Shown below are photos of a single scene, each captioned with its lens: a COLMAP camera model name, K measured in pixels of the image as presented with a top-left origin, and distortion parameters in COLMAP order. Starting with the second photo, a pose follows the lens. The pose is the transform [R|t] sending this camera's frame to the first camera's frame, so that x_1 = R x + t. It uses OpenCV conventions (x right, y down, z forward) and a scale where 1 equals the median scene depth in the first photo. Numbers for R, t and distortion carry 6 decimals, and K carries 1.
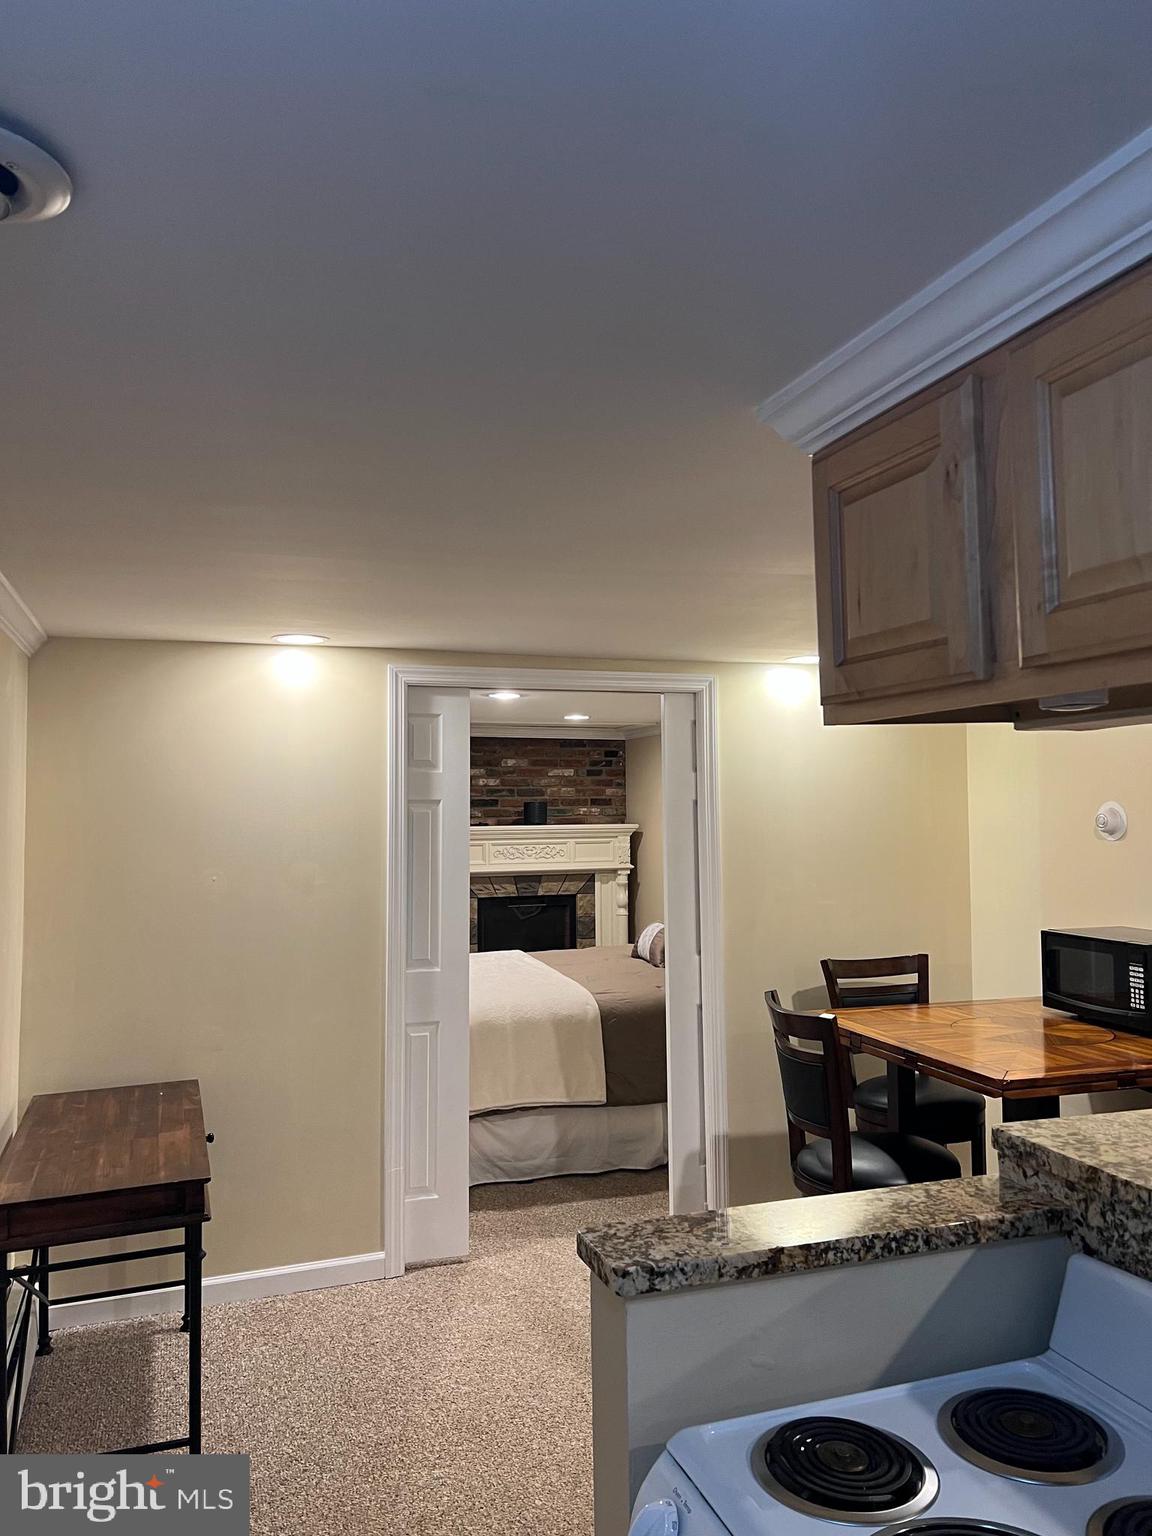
lens RADIAL K [[1149.7, 0, 572.5], [0, 1149.7, 778.0], [0, 0, 1]] dist [0.051464, -0.054334]
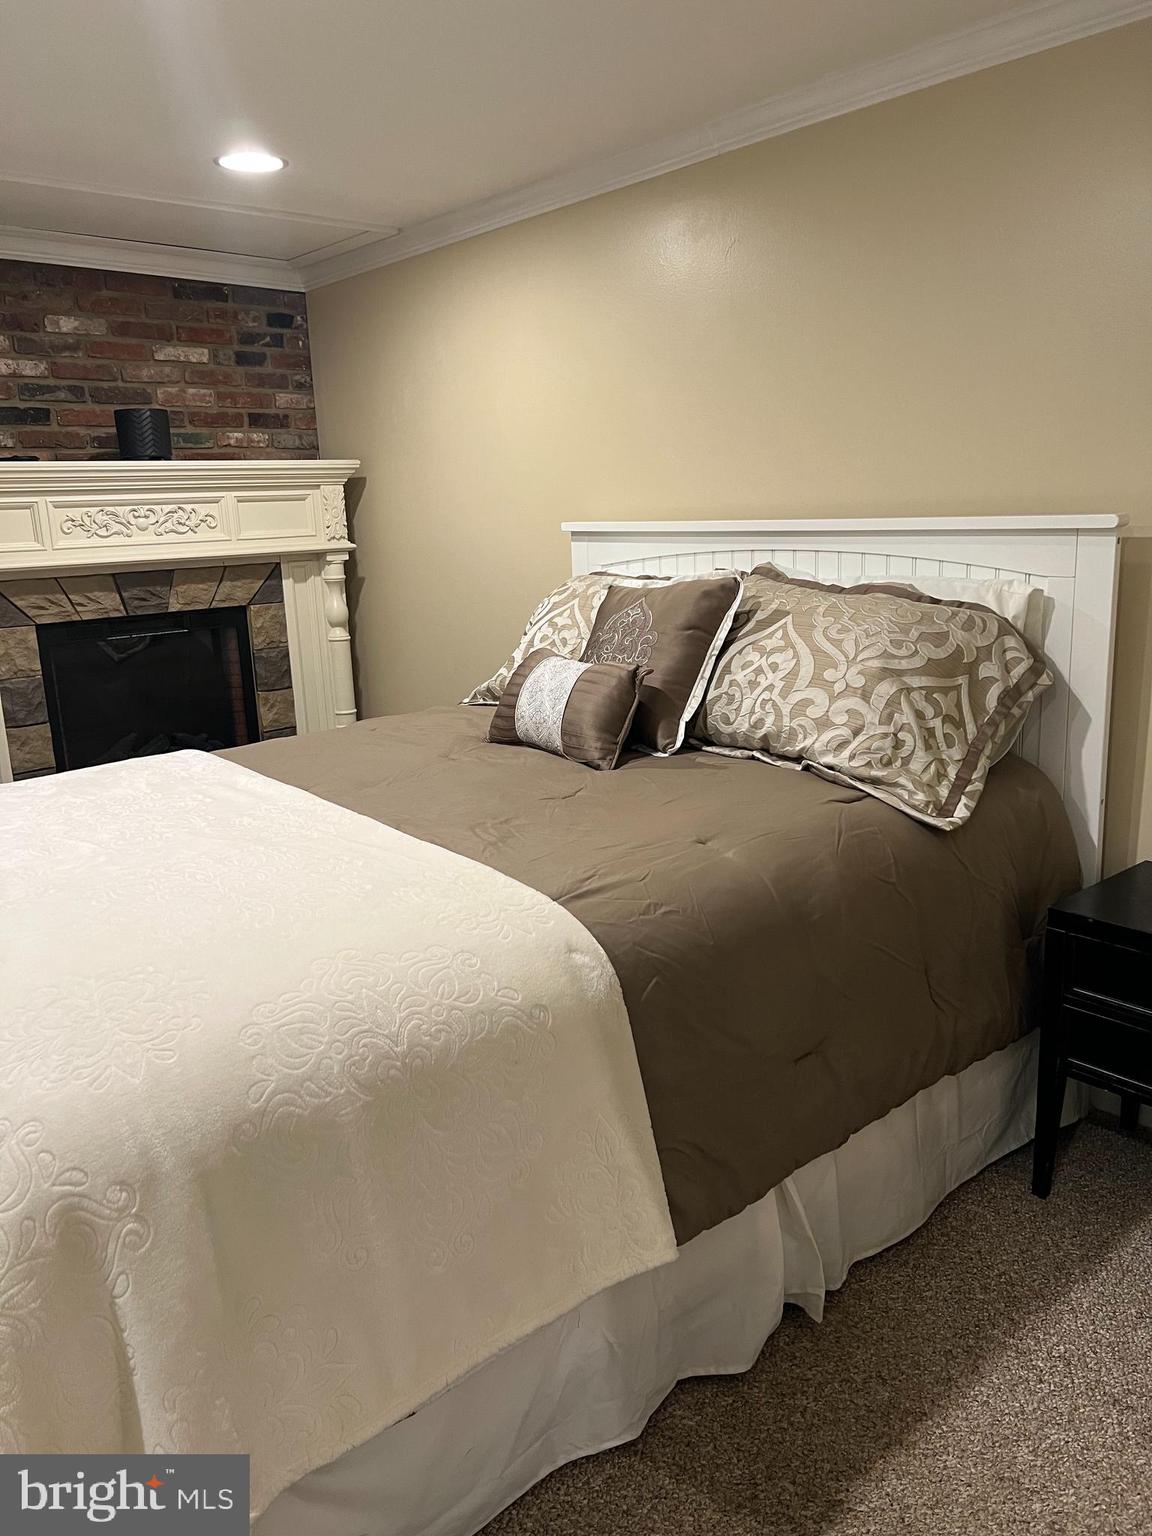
lens RADIAL K [[1149.7, 0, 572.5], [0, 1149.7, 778.0], [0, 0, 1]] dist [0.051464, -0.054334]
pose [[0.924764, -0.115238, 0.362672, -0.056862], [0.021749, 0.967493, 0.251960, 0.049412], [-0.379918, -0.225116, 0.897210, 0.471011]]
